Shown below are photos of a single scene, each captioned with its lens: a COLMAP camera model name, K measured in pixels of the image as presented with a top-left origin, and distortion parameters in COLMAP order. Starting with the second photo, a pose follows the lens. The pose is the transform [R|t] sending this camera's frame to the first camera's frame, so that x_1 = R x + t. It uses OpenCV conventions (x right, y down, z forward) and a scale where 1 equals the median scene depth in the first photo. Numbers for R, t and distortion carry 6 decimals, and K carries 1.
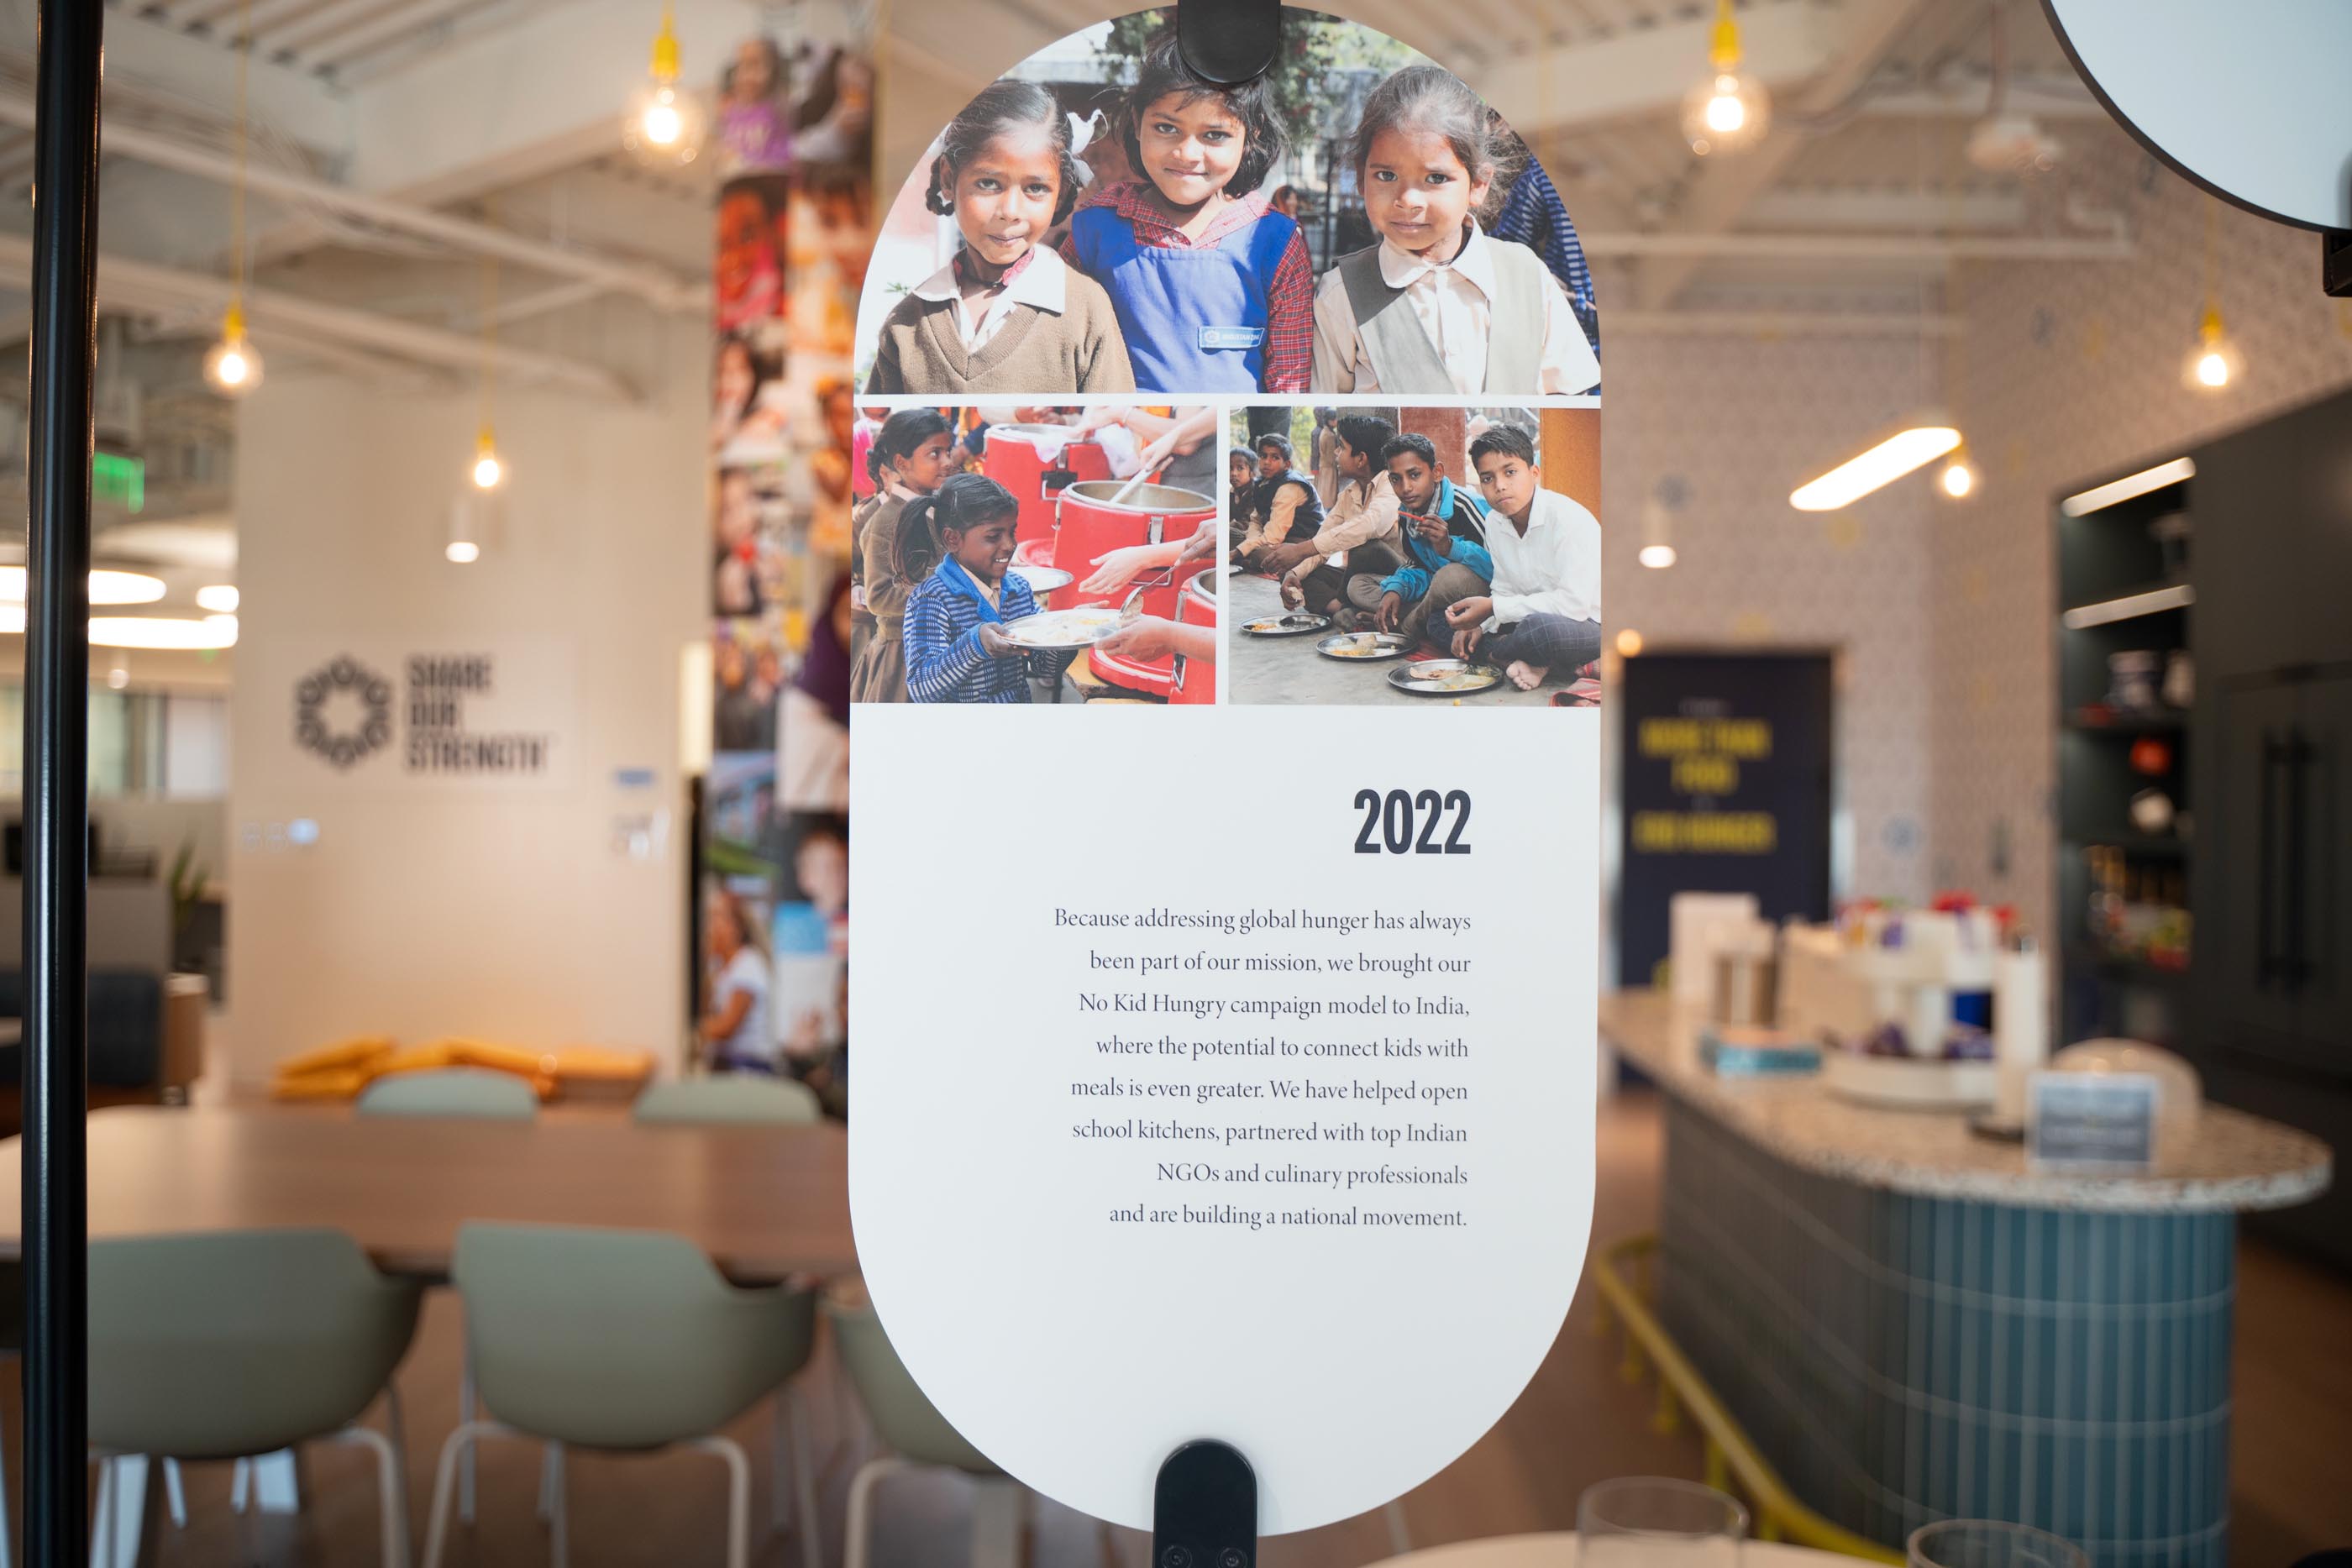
lens RADIAL K [[1854.5, 0, 1176.0], [0, 1854.5, 784.0], [0, 0, 1]] dist [-0.138046, 0.119679]
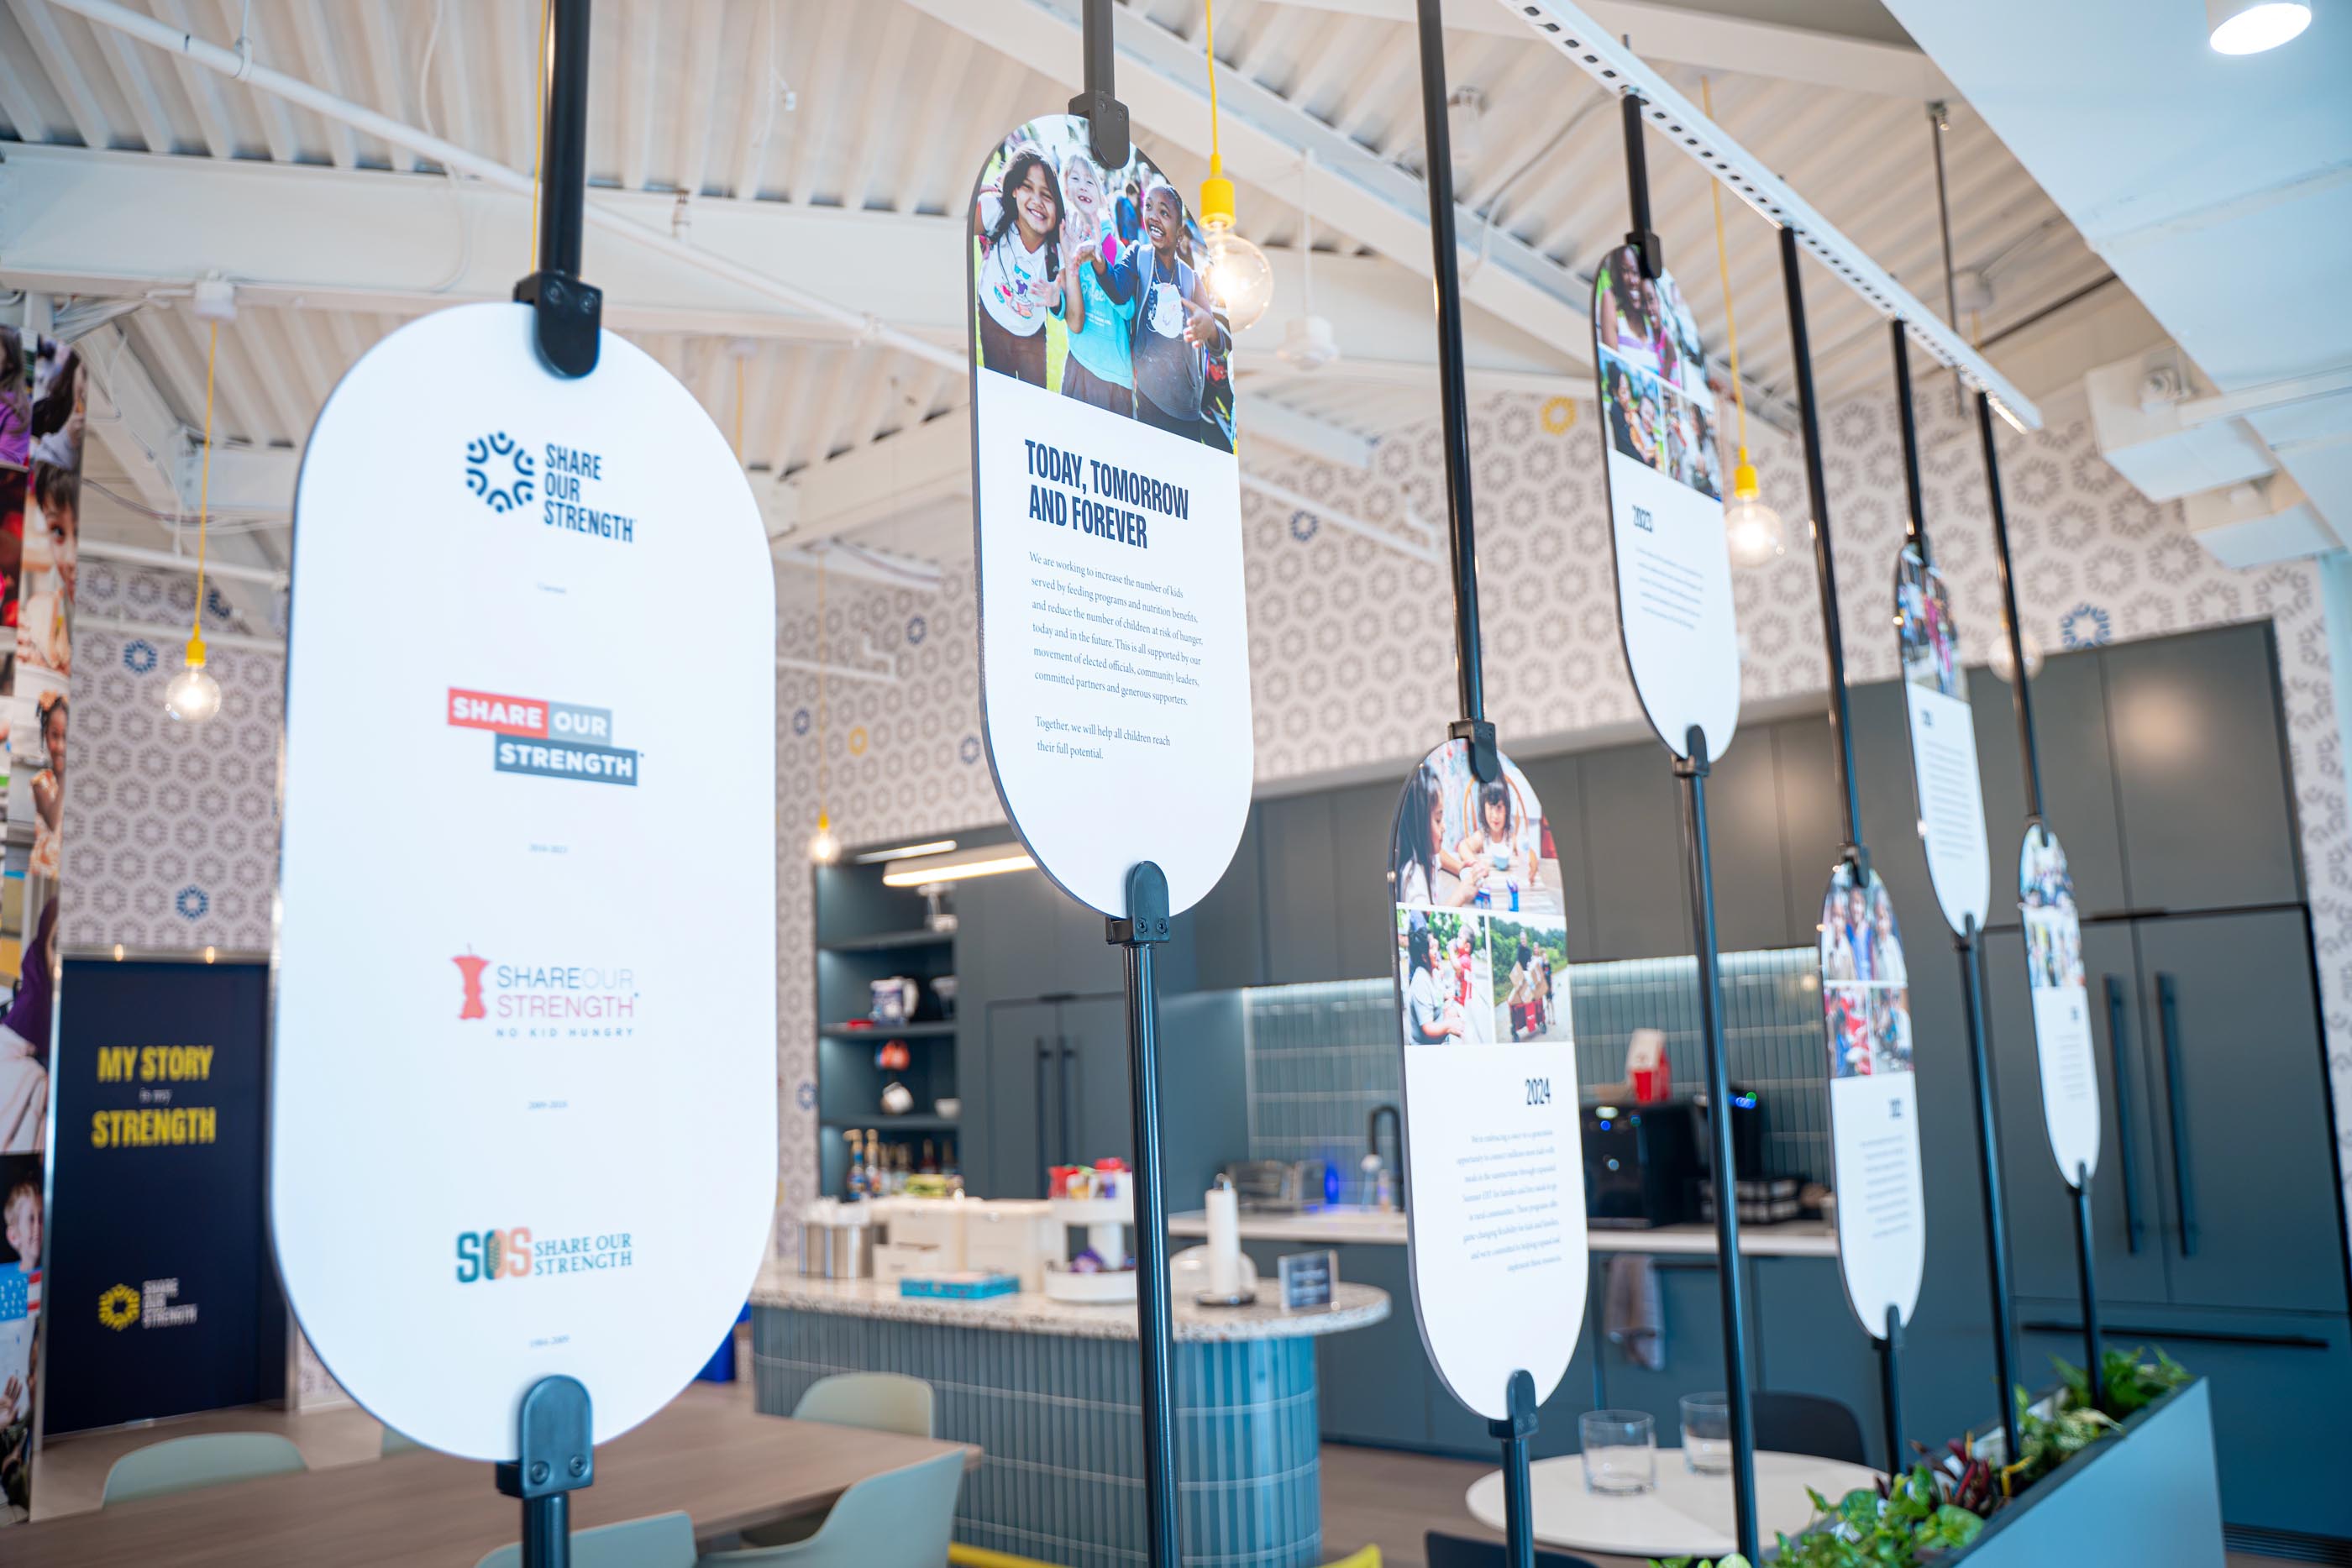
lens RADIAL K [[1854.5, 0, 1176.0], [0, 1854.5, 784.0], [0, 0, 1]] dist [-0.138046, 0.119679]
pose [[0.617454, 0.085492, 0.781947, -0.334635], [0.038633, 0.989581, -0.138699, -0.014451], [-0.785658, 0.115849, 0.607718, -0.010024]]
